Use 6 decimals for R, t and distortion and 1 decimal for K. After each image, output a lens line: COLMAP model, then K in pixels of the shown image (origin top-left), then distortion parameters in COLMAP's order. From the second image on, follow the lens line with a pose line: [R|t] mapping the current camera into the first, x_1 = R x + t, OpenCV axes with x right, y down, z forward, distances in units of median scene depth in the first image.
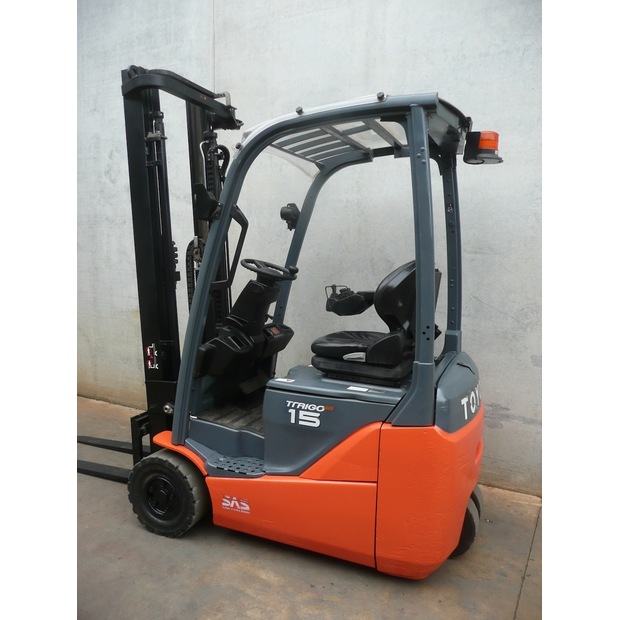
lens RADIAL K [[522.0, 0, 316.1], [0, 522.0, 309.6], [0, 0, 1]] dist [0.000050, -0.009463]
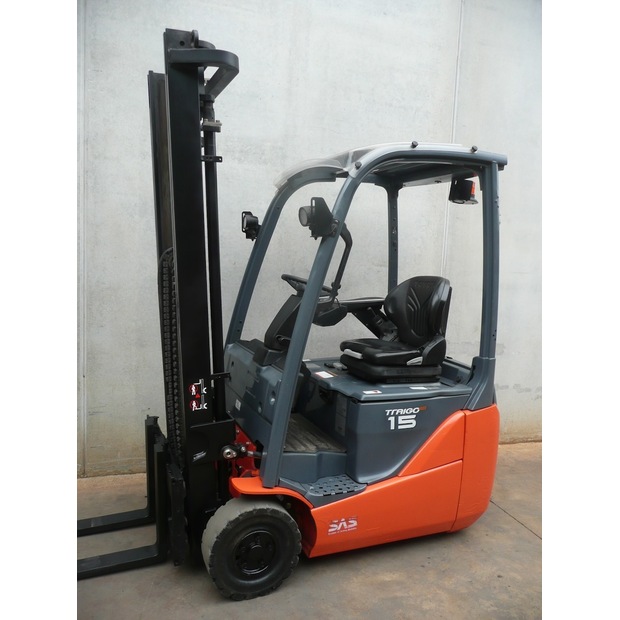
lens RADIAL K [[522.0, 0, 316.1], [0, 522.0, 309.6], [0, 0, 1]] dist [0.000050, -0.009463]
pose [[0.686039, -0.056643, 0.725357, -0.771179], [0.045140, 0.998358, 0.035268, -0.063491], [-0.726163, 0.008548, 0.687469, 0.307520]]
